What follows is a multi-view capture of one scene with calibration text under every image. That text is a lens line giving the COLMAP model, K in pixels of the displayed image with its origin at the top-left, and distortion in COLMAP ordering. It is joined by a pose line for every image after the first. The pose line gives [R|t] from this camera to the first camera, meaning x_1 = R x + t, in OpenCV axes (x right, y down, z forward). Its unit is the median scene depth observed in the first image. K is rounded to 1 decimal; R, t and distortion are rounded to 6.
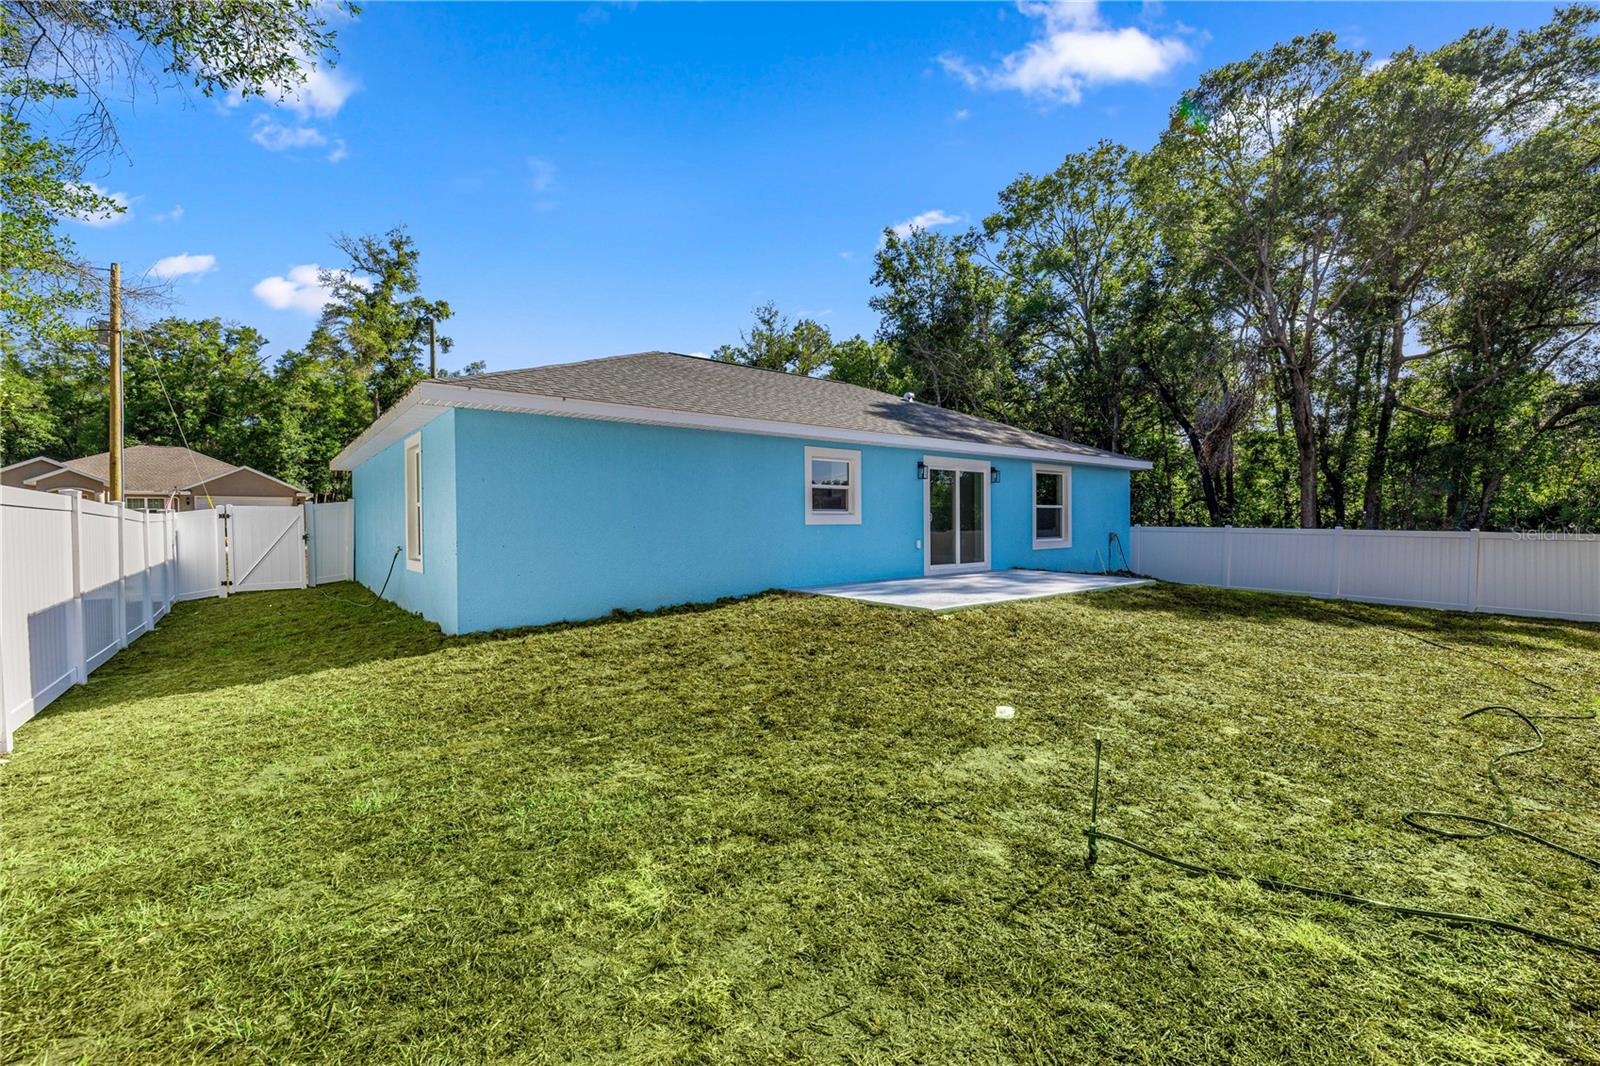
lens RADIAL K [[672.7, 0, 800.0], [0, 672.7, 533.0], [0, 0, 1]] dist [0.000529, 0.000177]
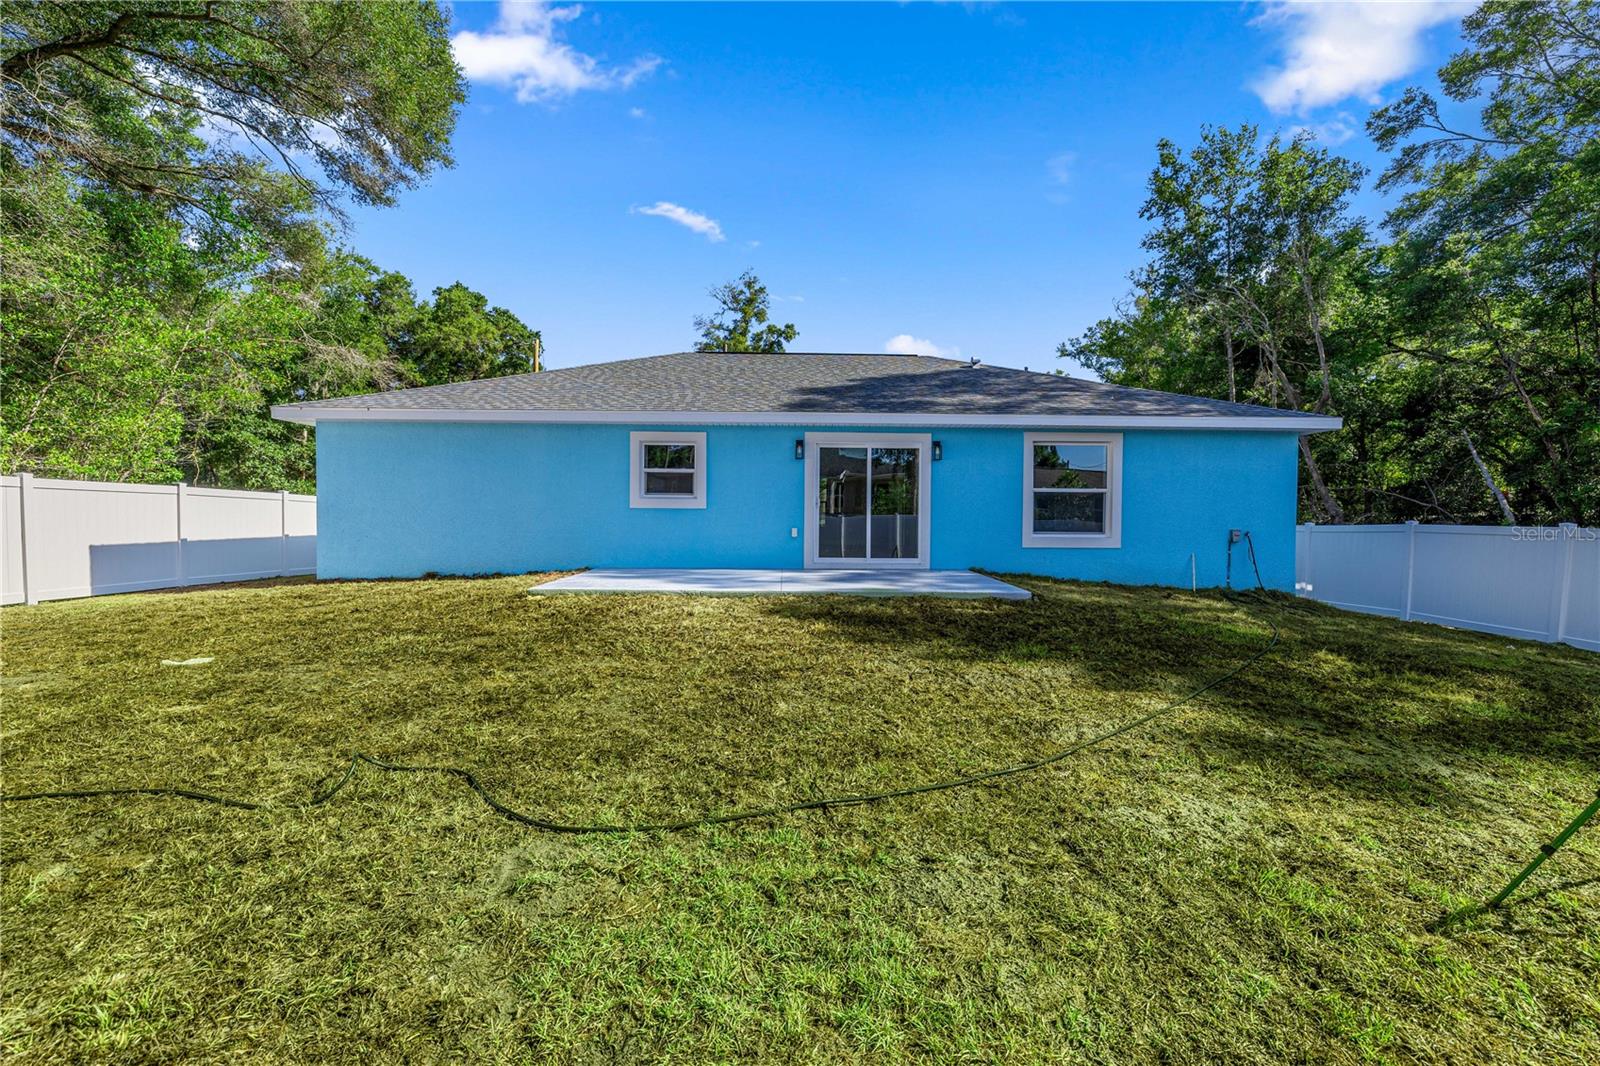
lens RADIAL K [[648.2, 0, 800.7], [0, 648.2, 562.5], [0, 0, 1]] dist [-0.010007, 0.000117]
pose [[0.786516, 0.059393, -0.614708, 0.511468], [-0.023793, 0.997540, 0.065938, -0.000282], [0.617112, -0.037236, 0.785994, 0.228585]]
